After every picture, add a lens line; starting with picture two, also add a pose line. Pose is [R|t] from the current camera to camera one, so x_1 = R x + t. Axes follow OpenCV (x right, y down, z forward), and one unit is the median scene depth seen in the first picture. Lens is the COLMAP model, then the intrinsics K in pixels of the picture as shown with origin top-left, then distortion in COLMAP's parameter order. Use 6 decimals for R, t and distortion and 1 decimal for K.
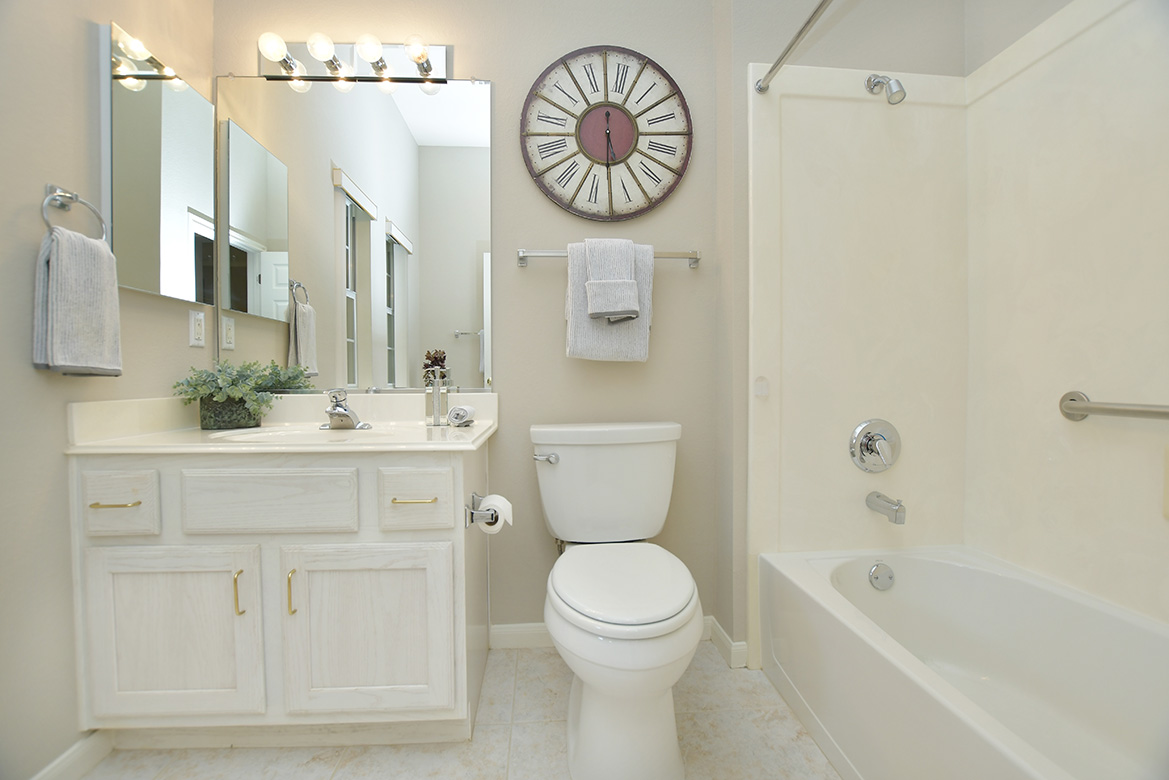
lens RADIAL K [[519.0, 0, 583.0], [0, 519.0, 390.2], [0, 0, 1]] dist [-0.027444, 0.000980]
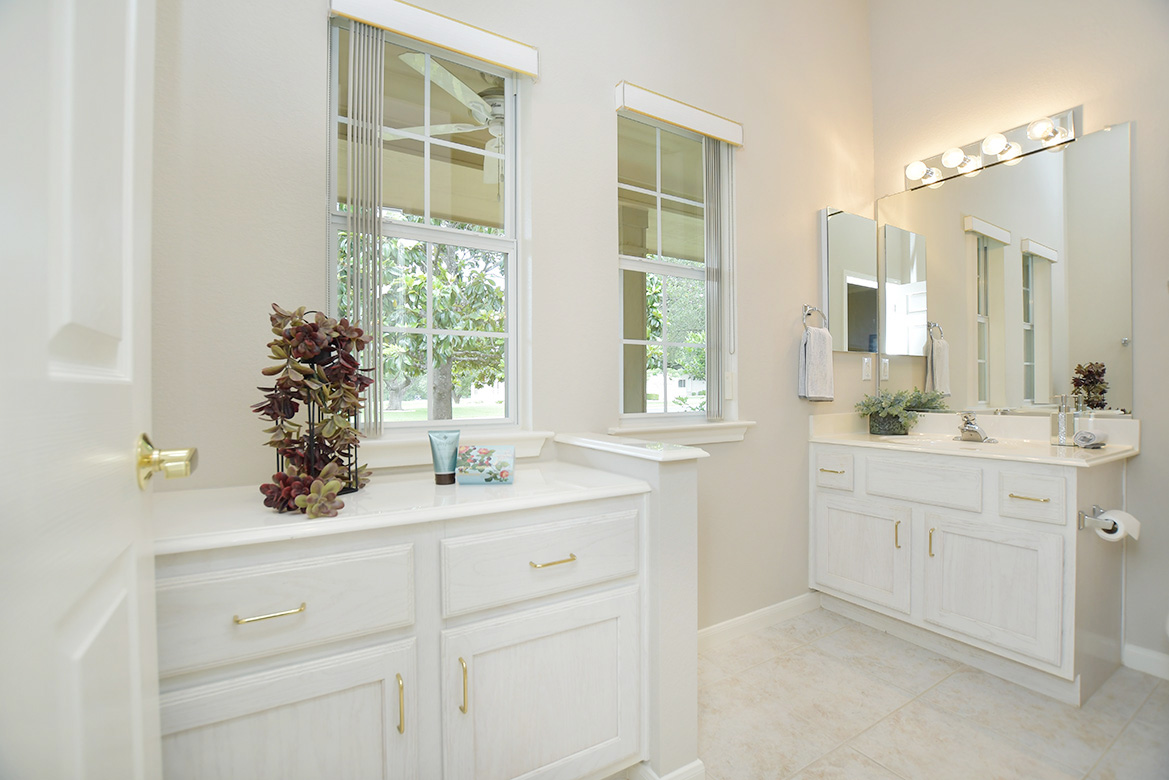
lens RADIAL K [[519.0, 0, 576.6], [0, 519.0, 391.4], [0, 0, 1]] dist [-0.027444, 0.000980]
pose [[0.454946, 0.006091, -0.890498, 0.252097], [-0.015540, 0.999879, -0.001100, -0.037399], [0.890384, 0.014339, 0.454985, -0.529058]]
